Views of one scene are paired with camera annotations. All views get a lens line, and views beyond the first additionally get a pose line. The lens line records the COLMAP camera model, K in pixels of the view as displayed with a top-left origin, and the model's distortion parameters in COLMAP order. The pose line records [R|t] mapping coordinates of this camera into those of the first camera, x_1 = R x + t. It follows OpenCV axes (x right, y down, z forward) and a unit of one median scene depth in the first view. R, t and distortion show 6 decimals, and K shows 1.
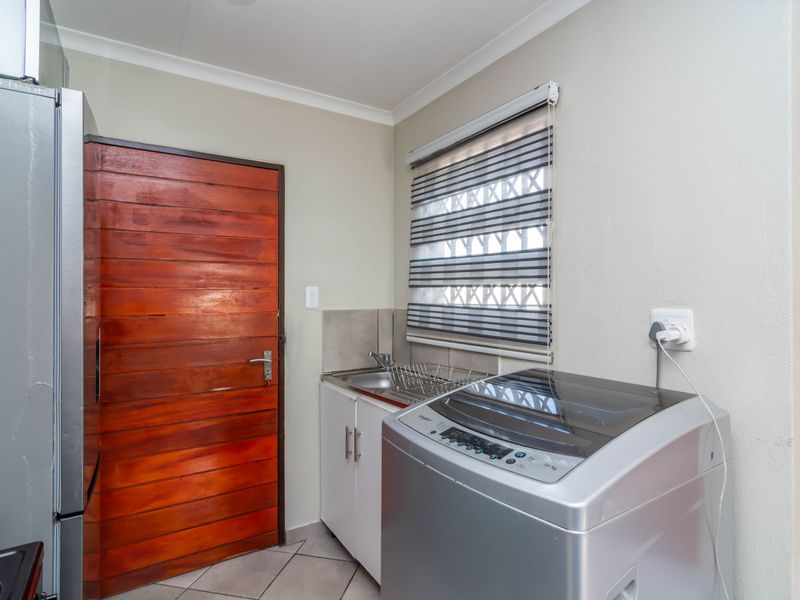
lens RADIAL K [[440.5, 0, 402.4], [0, 440.5, 290.7], [0, 0, 1]] dist [-0.003435, 0.001909]
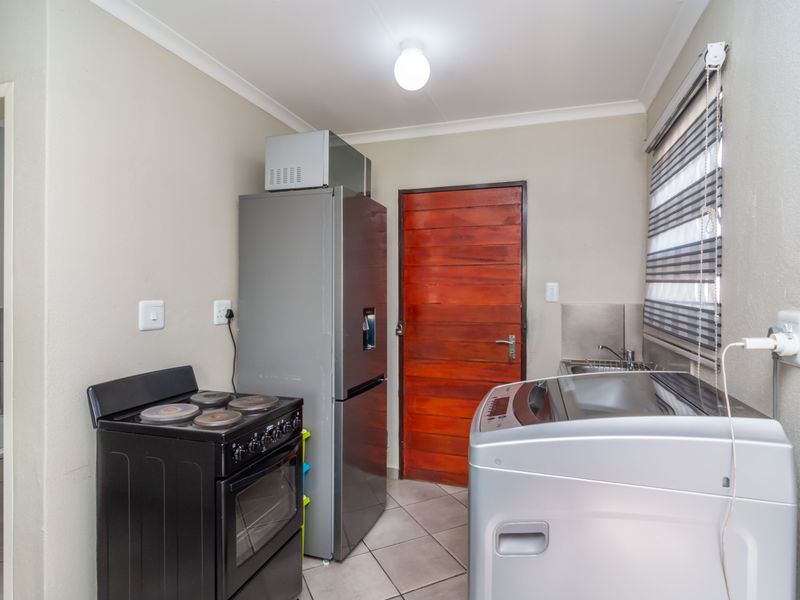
lens RADIAL K [[440.5, 0, 402.4], [0, 440.5, 290.7], [0, 0, 1]] dist [-0.003435, 0.001909]
pose [[0.630173, 0.006887, -0.776424, 0.457769], [0.006424, 0.999880, 0.014084, -0.006945], [0.776428, -0.013863, 0.630053, -0.012801]]
